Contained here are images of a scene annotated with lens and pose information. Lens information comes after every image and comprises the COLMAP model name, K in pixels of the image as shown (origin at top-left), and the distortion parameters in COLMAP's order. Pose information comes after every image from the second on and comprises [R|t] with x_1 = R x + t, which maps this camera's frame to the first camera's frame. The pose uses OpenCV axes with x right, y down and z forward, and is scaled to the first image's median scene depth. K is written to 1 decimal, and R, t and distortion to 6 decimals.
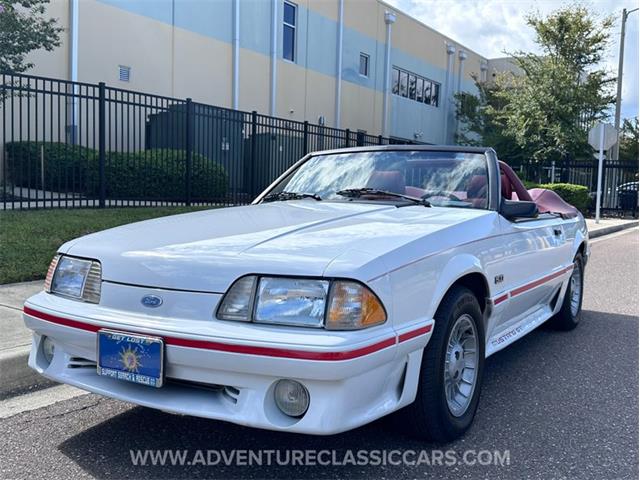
lens RADIAL K [[653.5, 0, 308.5], [0, 653.5, 229.3], [0, 0, 1]] dist [0.101712, -0.212776]
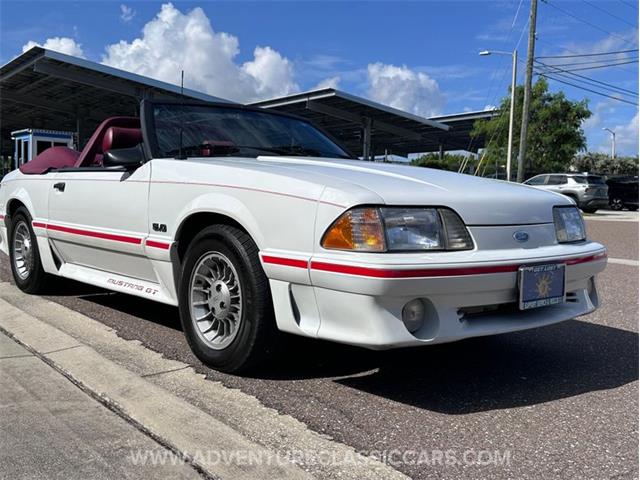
lens RADIAL K [[644.7, 0, 306.5], [0, 644.7, 230.4], [0, 0, 1]] dist [0.154435, -0.330792]
pose [[0.321665, -0.054283, 0.945296, -0.250010], [0.040335, 0.998235, 0.043598, 0.006378], [-0.945994, 0.024104, 0.323287, 0.176153]]
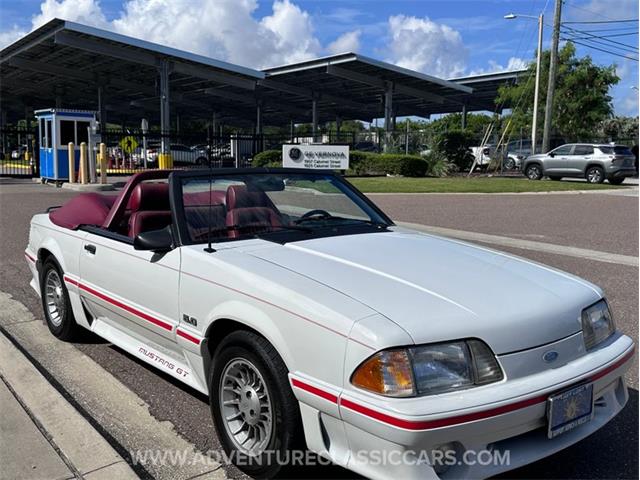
lens RADIAL K [[644.7, 0, 306.5], [0, 644.7, 230.4], [0, 0, 1]] dist [0.154435, -0.330792]
pose [[0.351829, -0.099951, 0.930713, -0.249613], [0.047165, 0.994913, 0.089017, -0.039552], [-0.934875, 0.012578, 0.354754, 0.176670]]
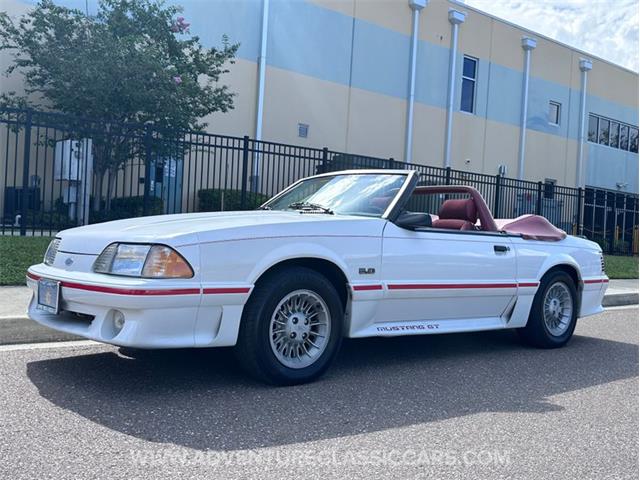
lens RADIAL K [[644.7, 0, 306.5], [0, 644.7, 230.4], [0, 0, 1]] dist [0.154435, -0.330792]
pose [[0.946533, 0.018975, -0.322049, 0.134233], [-0.044706, 0.996352, -0.072691, 0.021732], [0.319495, 0.083202, 0.943928, -0.042790]]
